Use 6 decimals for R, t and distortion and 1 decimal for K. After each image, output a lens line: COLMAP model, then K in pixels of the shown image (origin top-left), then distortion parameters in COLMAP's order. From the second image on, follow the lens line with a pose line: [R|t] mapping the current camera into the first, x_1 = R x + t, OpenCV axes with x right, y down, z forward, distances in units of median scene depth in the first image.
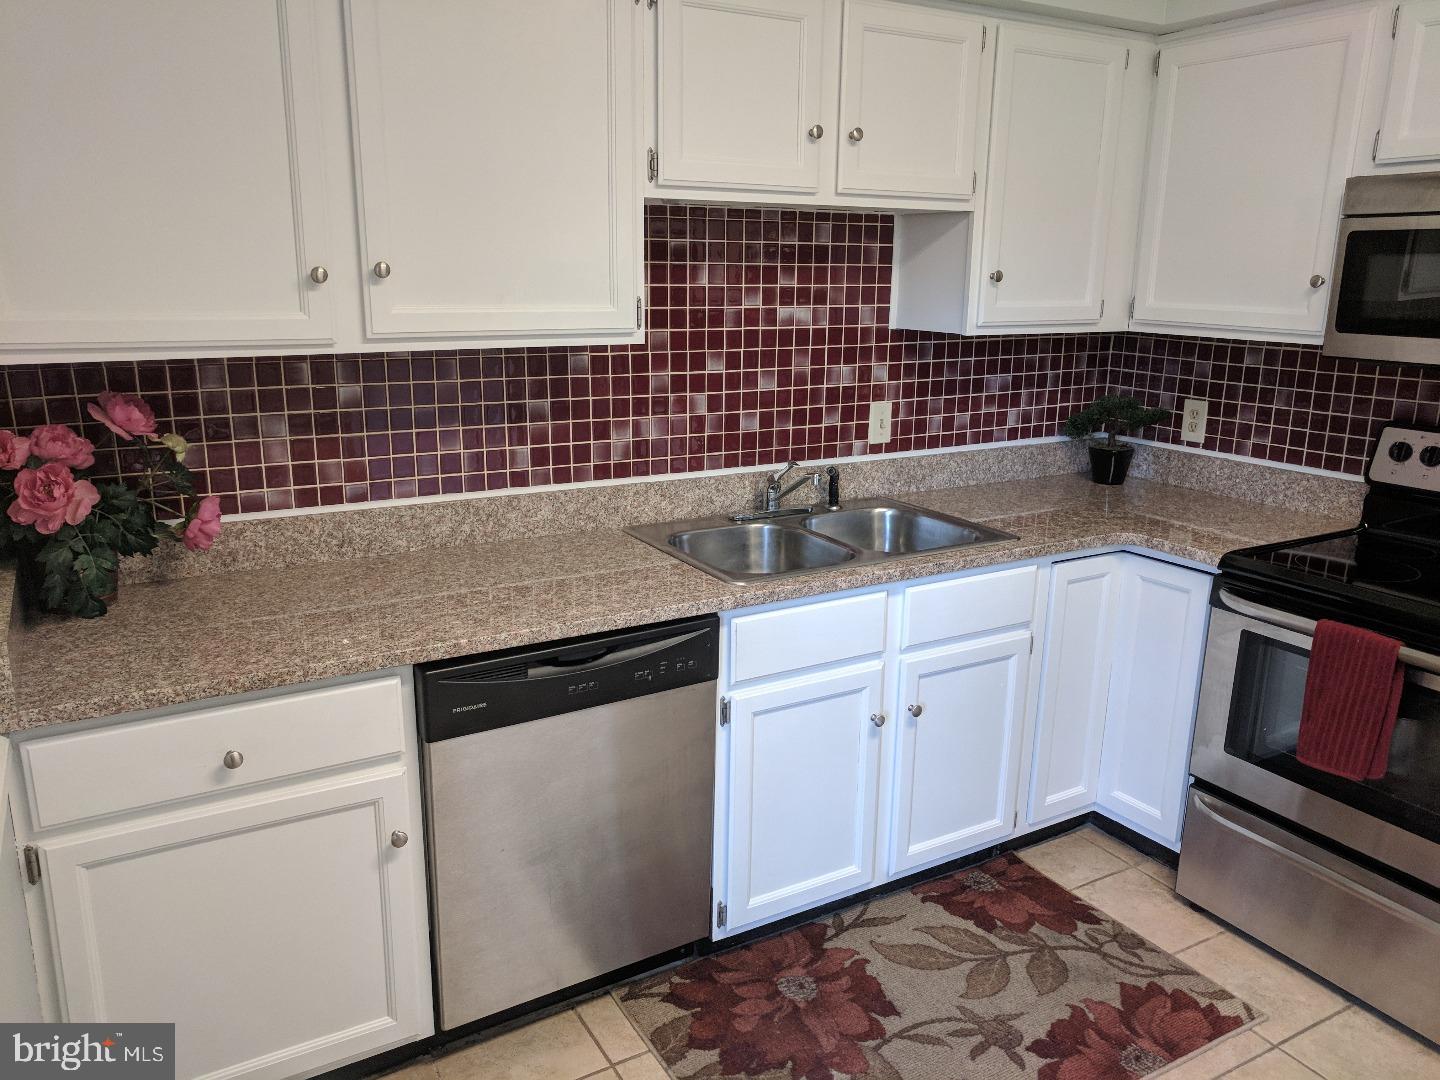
lens RADIAL K [[1088.3, 0, 713.8], [0, 1088.3, 548.4], [0, 0, 1]] dist [-0.001284, 0.000704]
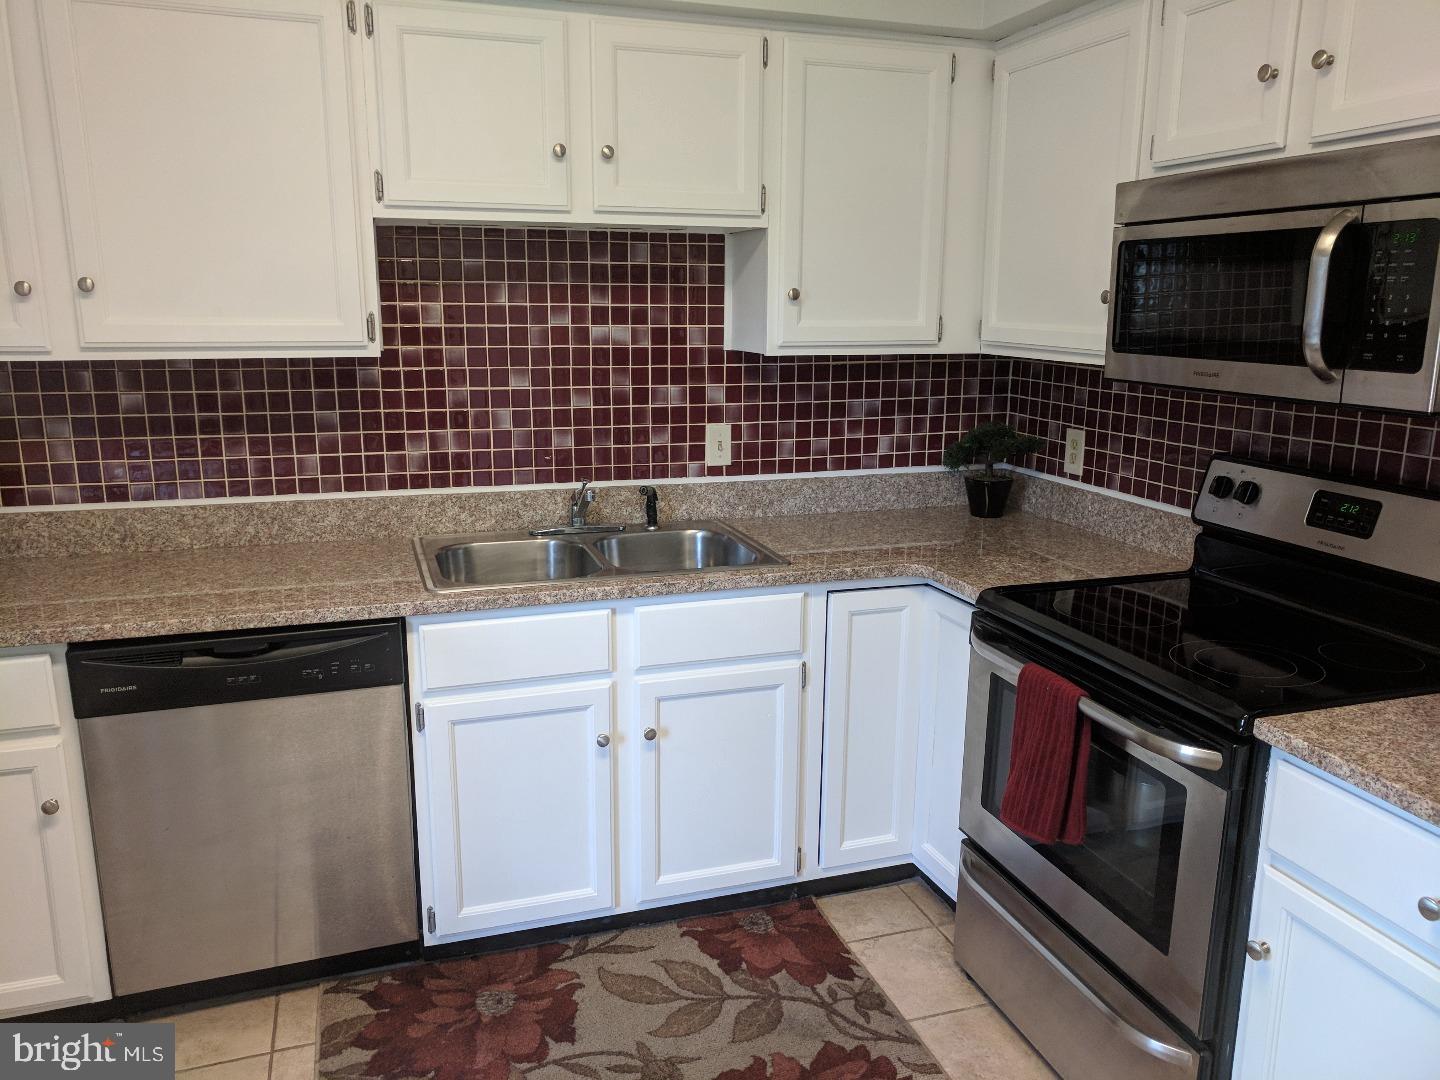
lens RADIAL K [[1085.3, 0, 723.6], [0, 1085.3, 547.8], [0, 0, 1]] dist [-0.006350, 0.002895]
pose [[0.979235, 0.042367, -0.198252, 0.413246], [-0.049004, 0.998386, -0.028693, 0.006624], [0.196717, 0.037812, 0.979731, 0.050473]]
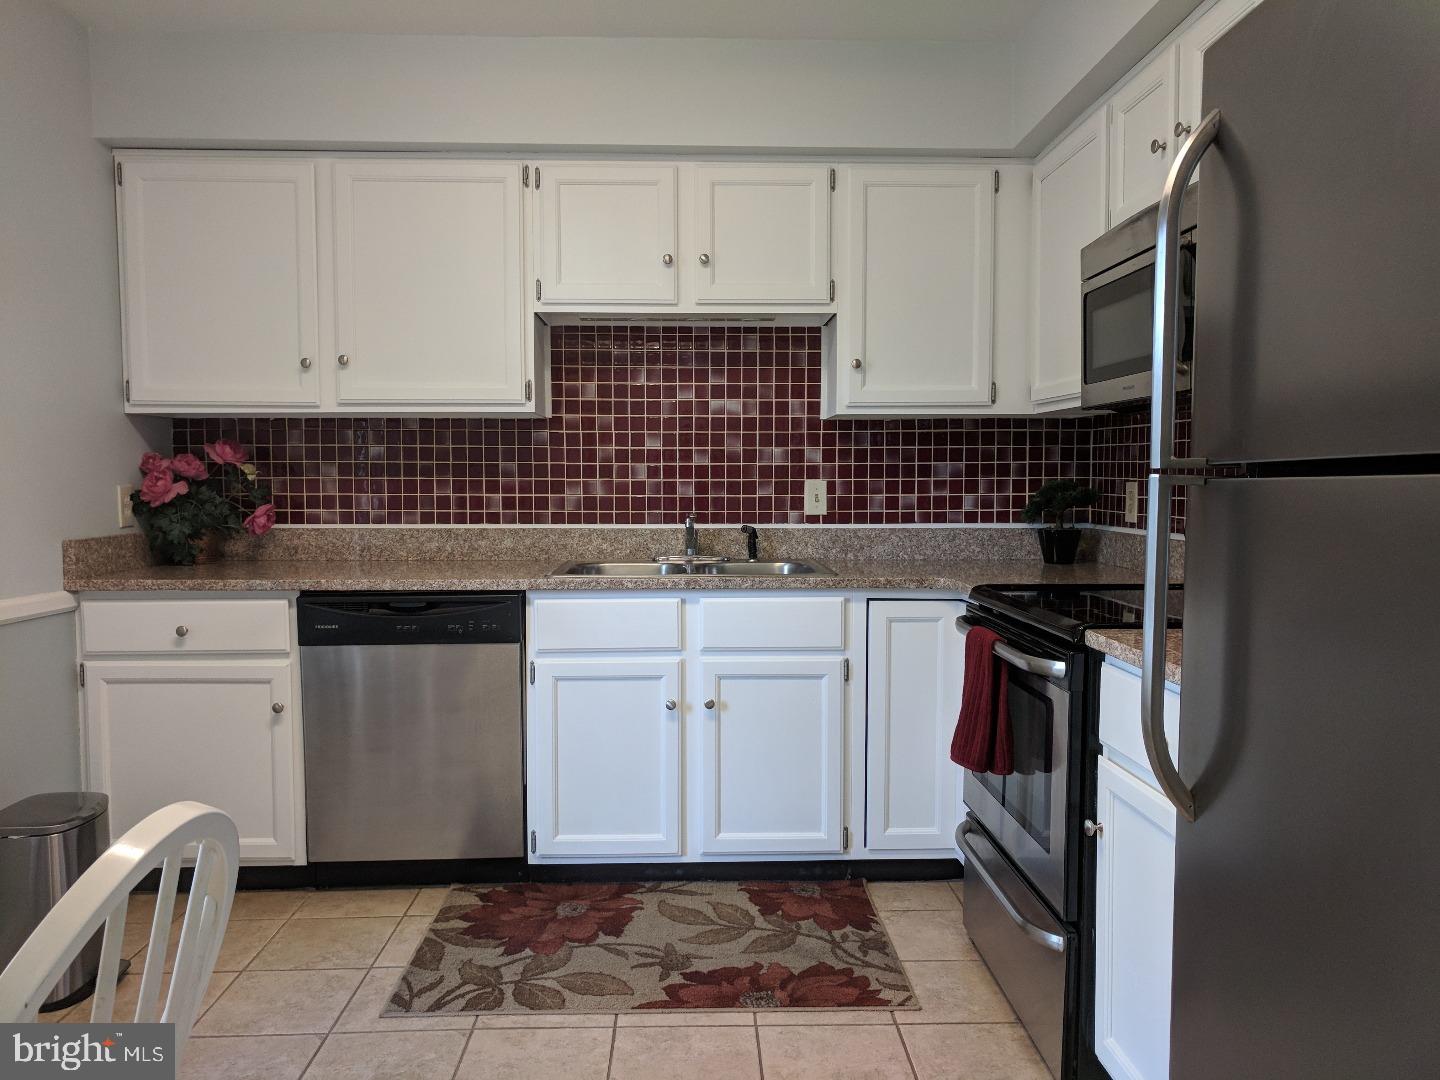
lens RADIAL K [[1092.9, 0, 722.2], [0, 1092.9, 546.8], [0, 0, 1]] dist [0.000665, 0.001374]
pose [[0.879111, 0.018978, -0.476239, 0.728919], [-0.111527, 0.979657, -0.166833, 0.169104], [0.463385, 0.199778, 0.863344, -0.067407]]
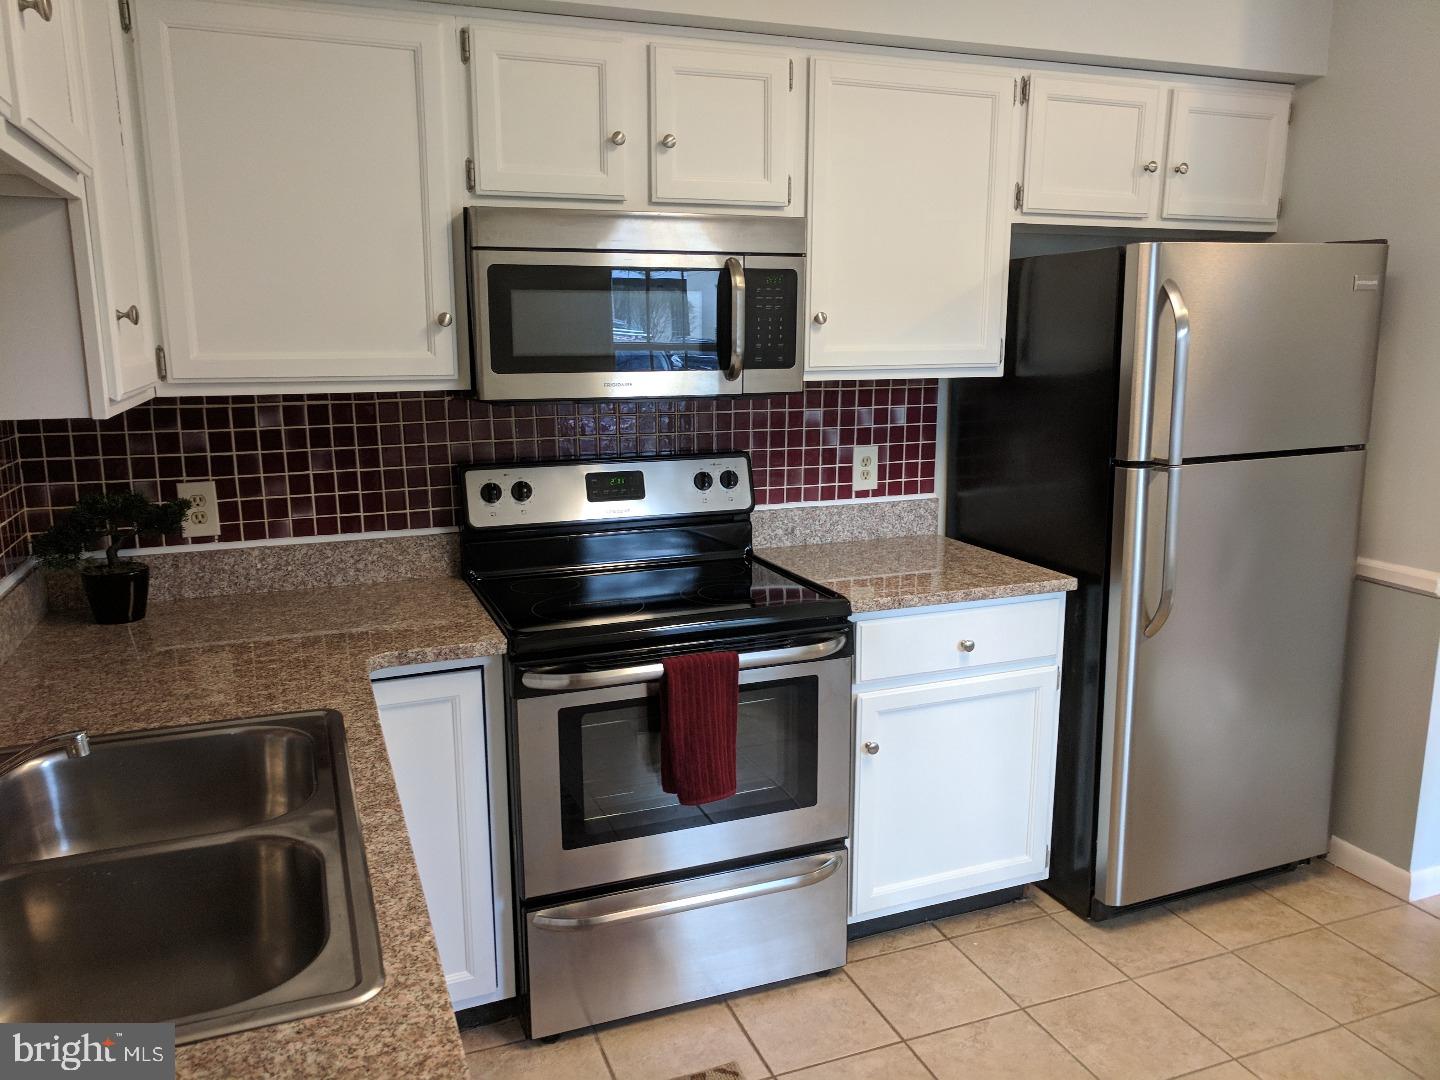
lens RADIAL K [[1092.9, 0, 722.2], [0, 1092.9, 546.8], [0, 0, 1]] dist [0.000665, 0.001374]
pose [[0.154002, -0.205279, 0.966511, -0.298922], [0.259409, 0.952267, 0.160920, -0.148088], [-0.953410, 0.225940, 0.199902, 0.623626]]
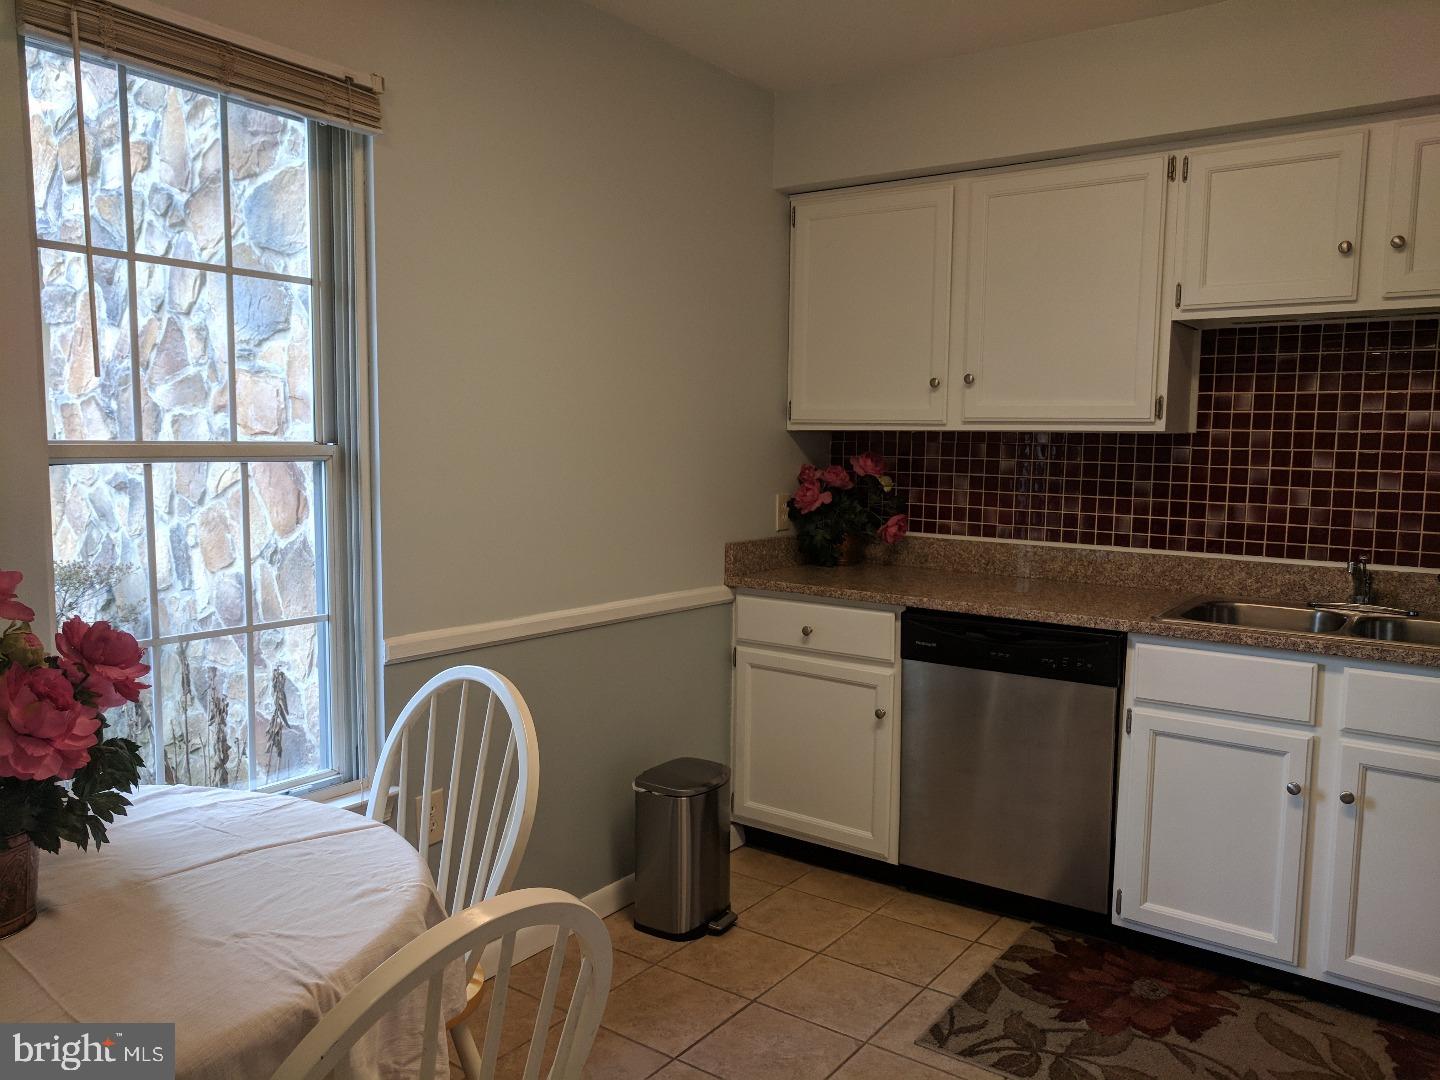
lens RADIAL K [[1090.8, 0, 717.4], [0, 1090.8, 544.4], [0, 0, 1]] dist [-0.003959, 0.025141]
pose [[0.399842, 0.084595, -0.912672, 0.795449], [-0.243029, 0.969877, -0.016574, 0.077977], [0.883778, 0.228433, 0.408357, 0.039859]]
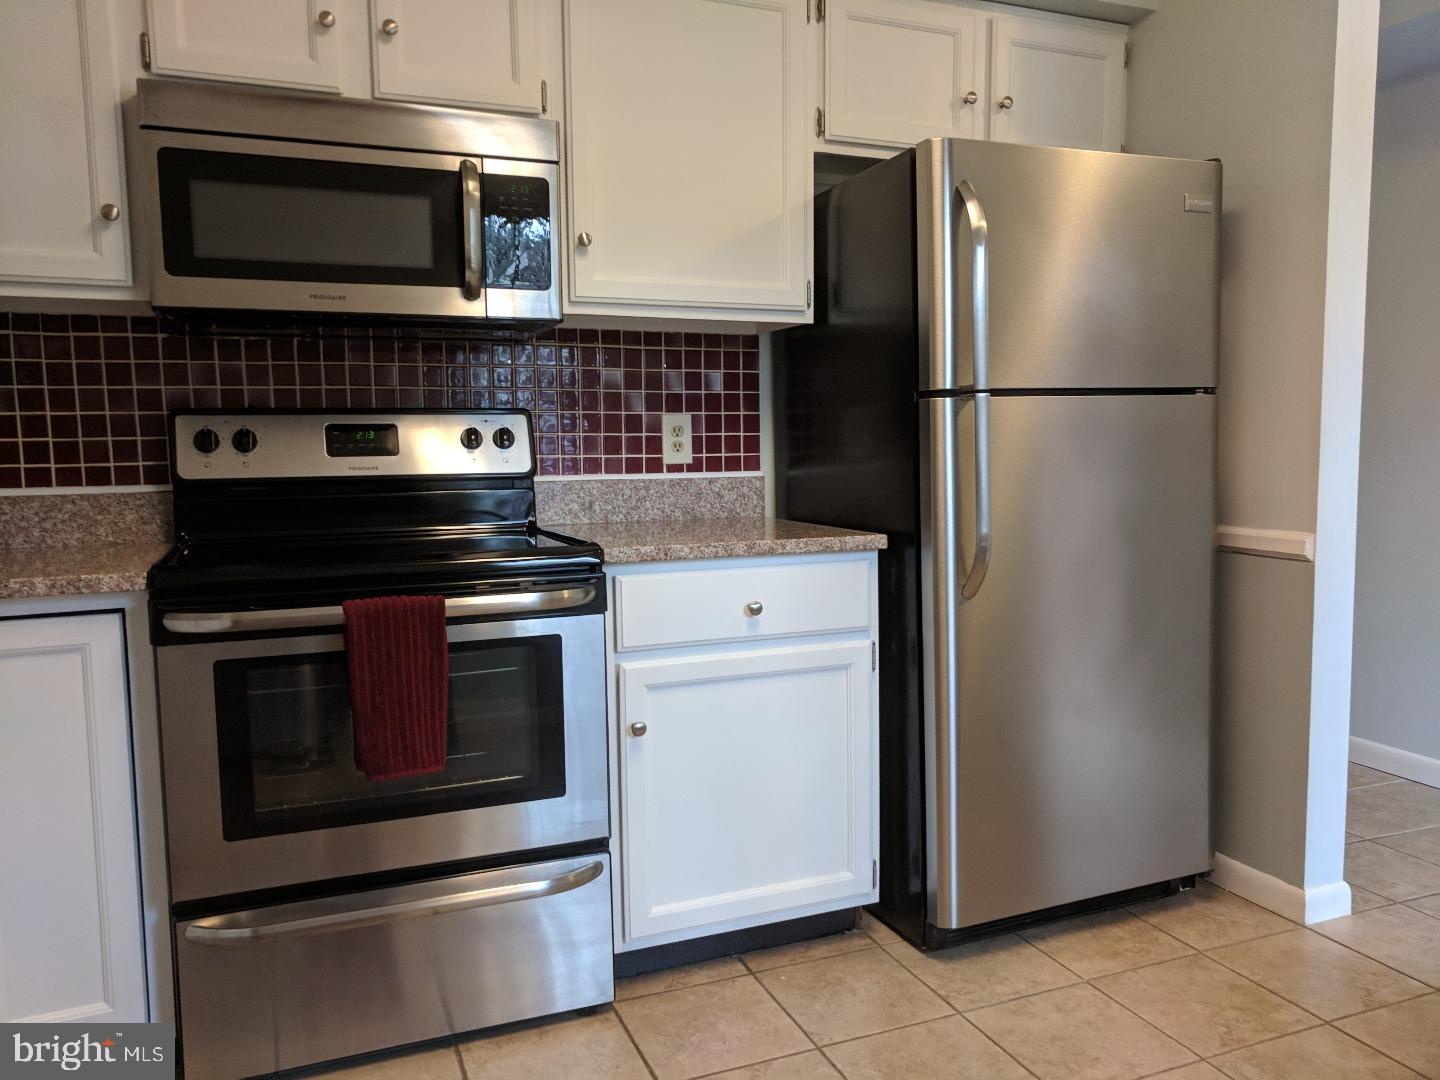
lens RADIAL K [[1094.7, 0, 720.0], [0, 1094.7, 540.0], [0, 0, 1]] dist [-0.004879, 0.002478]
pose [[0.138706, -0.105220, 0.984728, -0.158890], [0.266805, 0.961545, 0.065162, 0.036744], [-0.953717, 0.253692, 0.161446, 0.508194]]
